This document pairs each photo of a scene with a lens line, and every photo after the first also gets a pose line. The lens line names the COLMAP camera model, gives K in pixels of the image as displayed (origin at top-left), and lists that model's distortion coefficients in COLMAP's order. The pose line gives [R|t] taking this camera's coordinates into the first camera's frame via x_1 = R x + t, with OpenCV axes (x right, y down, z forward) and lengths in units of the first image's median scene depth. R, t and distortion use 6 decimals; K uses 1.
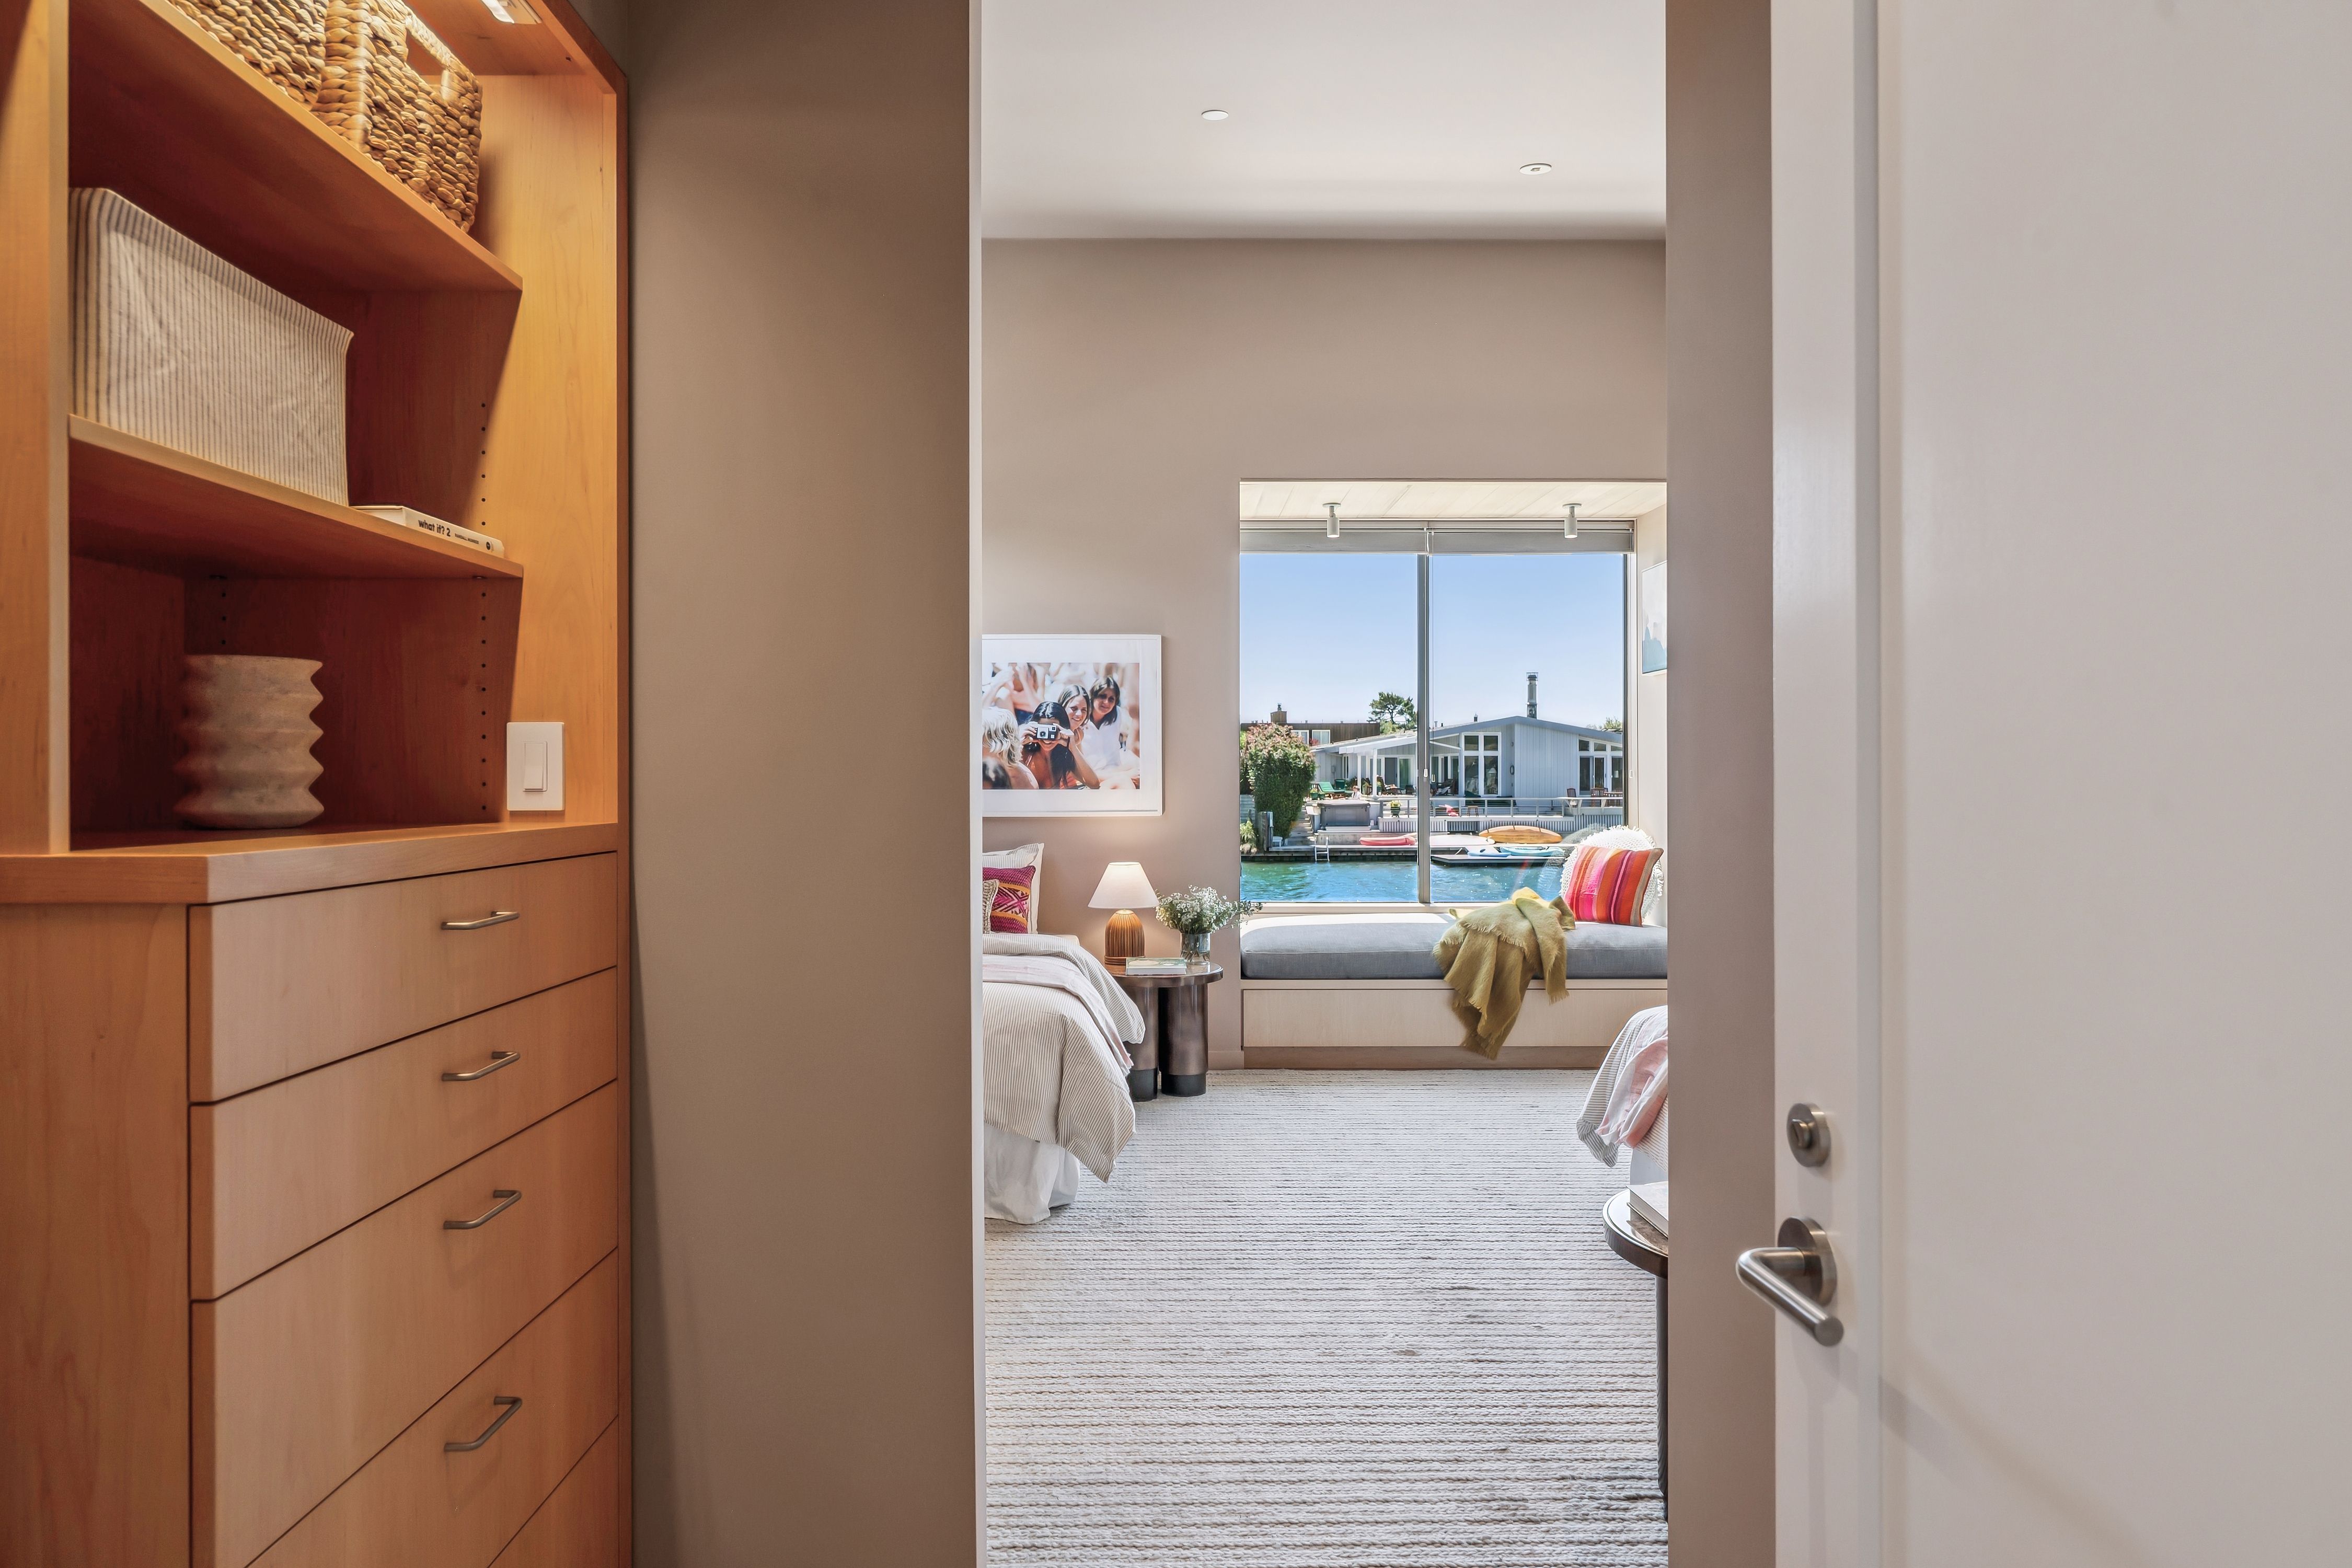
lens RADIAL K [[1357.1, 0, 1154.5], [0, 1357.1, 777.9], [0, 0, 1]] dist [0.004244, -0.000265]
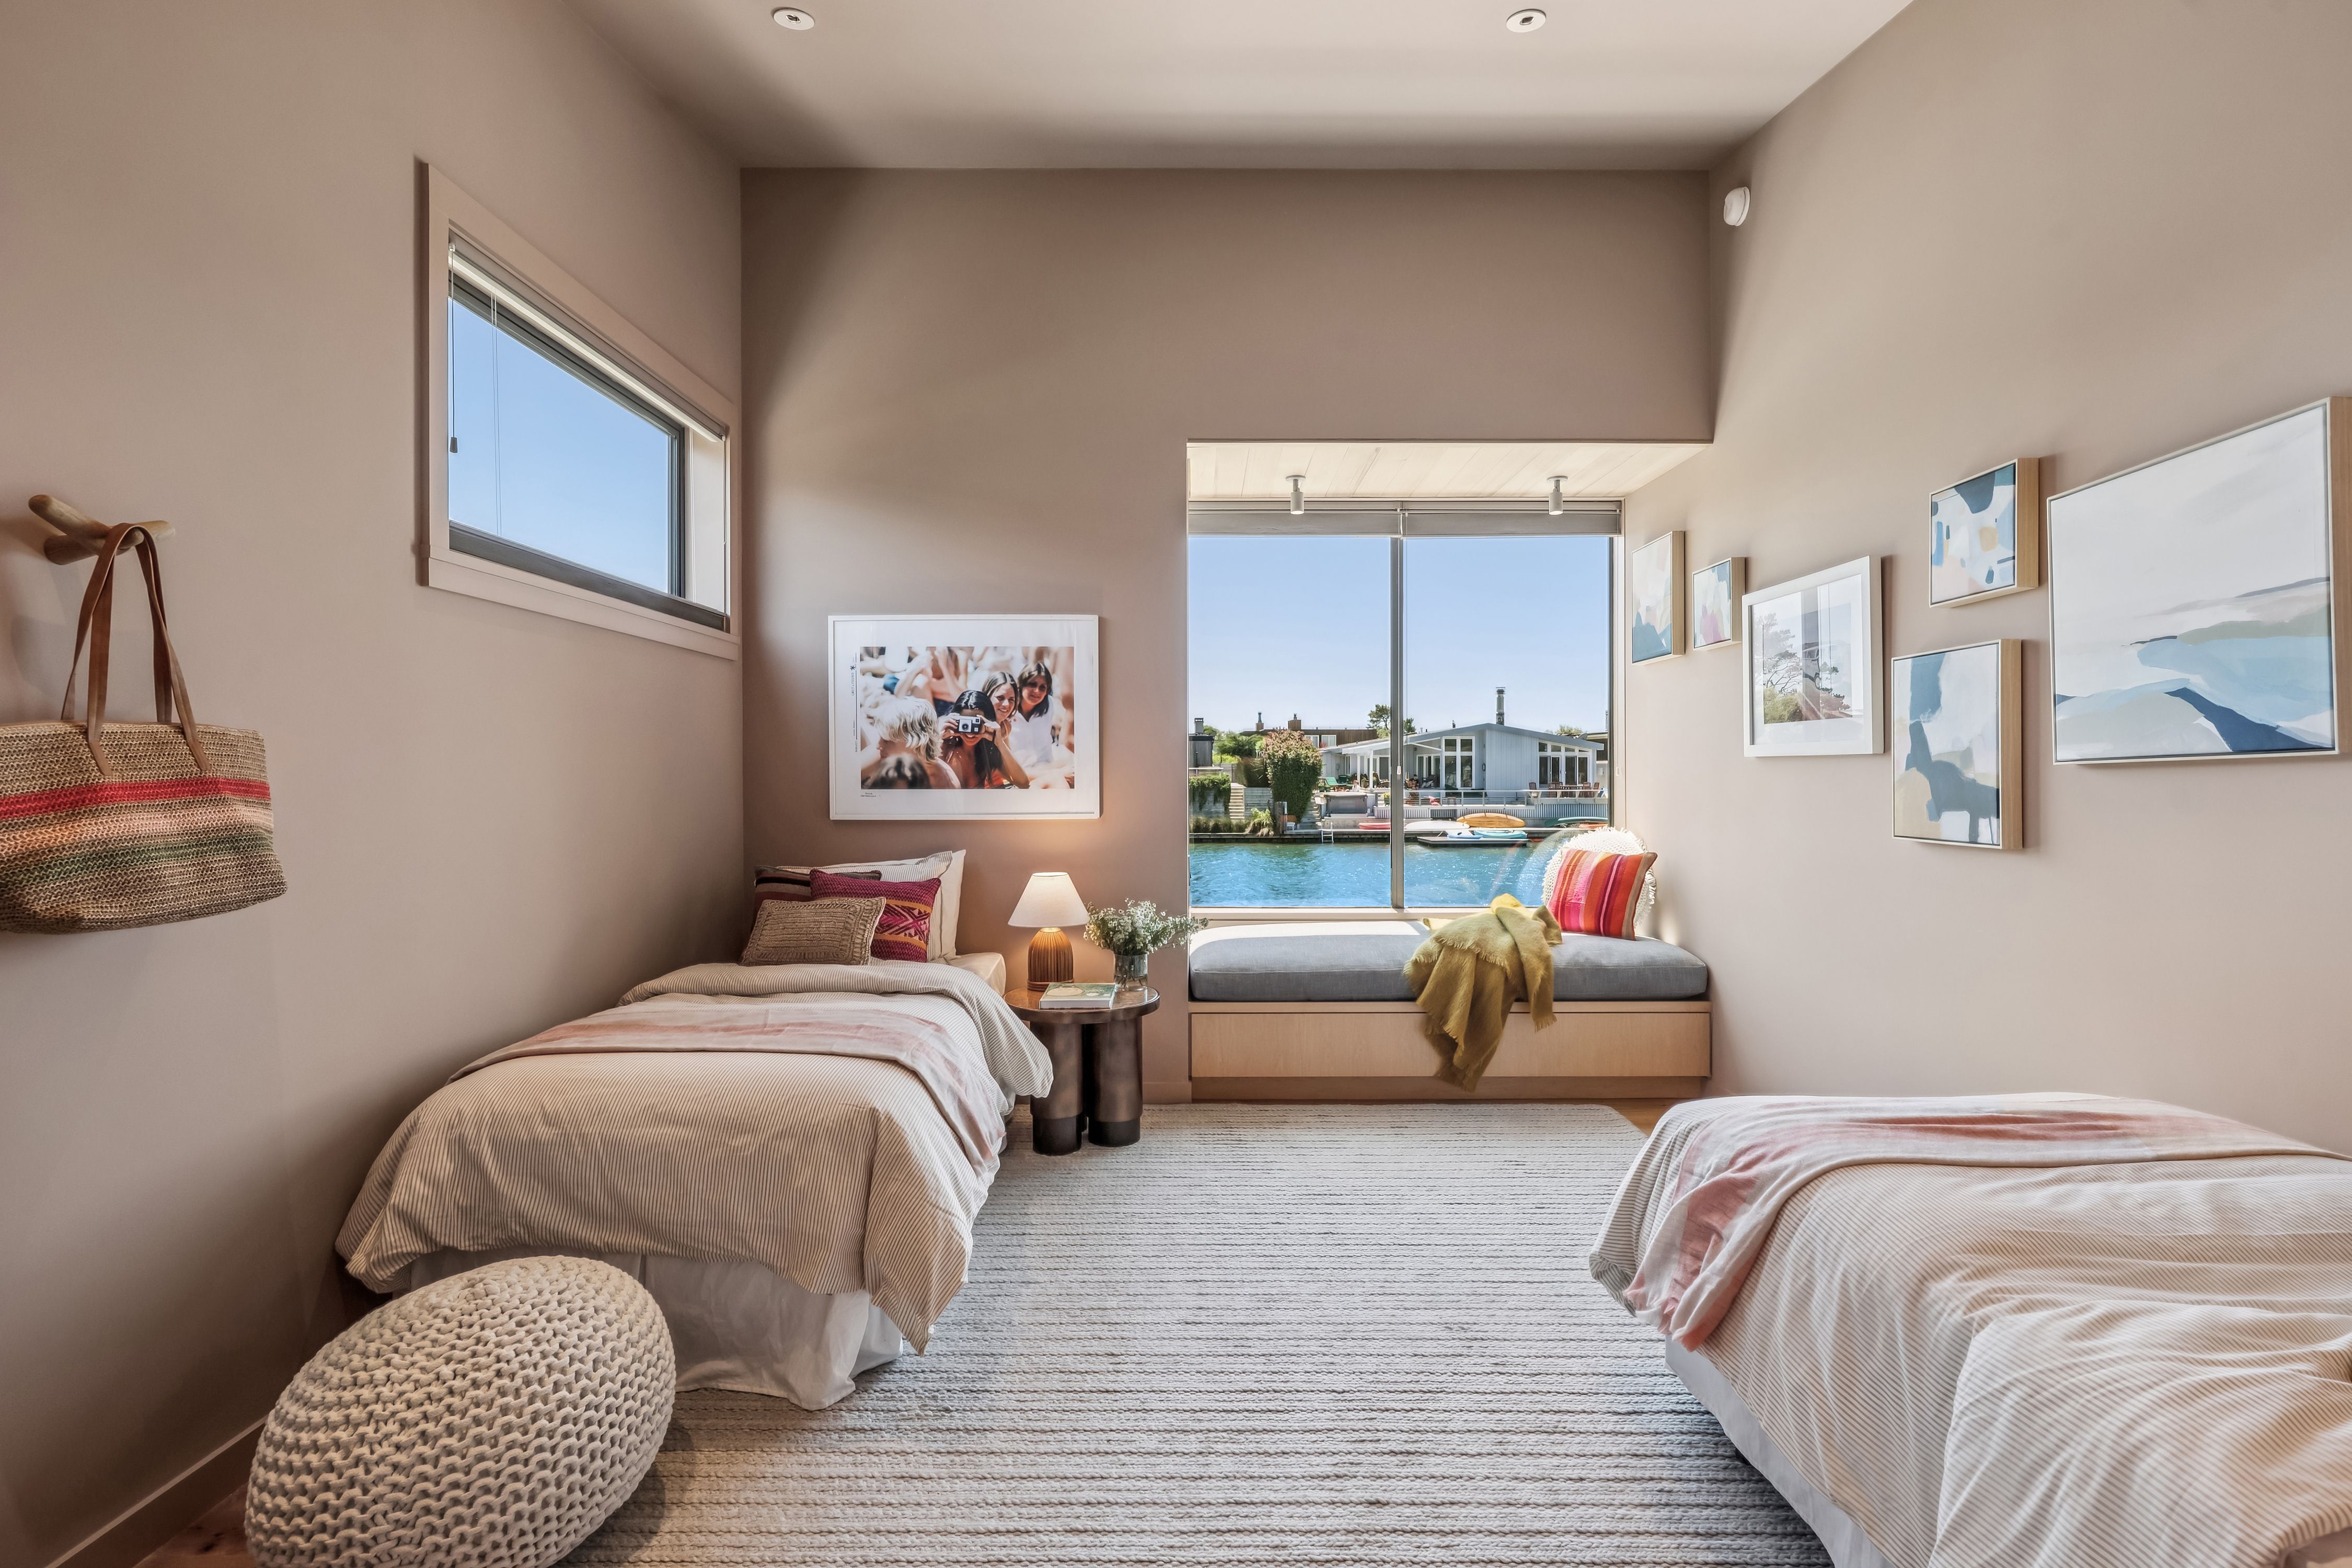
lens RADIAL K [[1081.8, 0, 1199.2], [0, 1081.8, 781.8], [0, 0, 1]] dist [-0.003151, 0.000093]
pose [[0.999999, -0.000648, 0.000952, 0.070714], [0.000641, 0.999973, 0.007336, -0.001503], [-0.000956, -0.007335, 0.999973, 0.292665]]
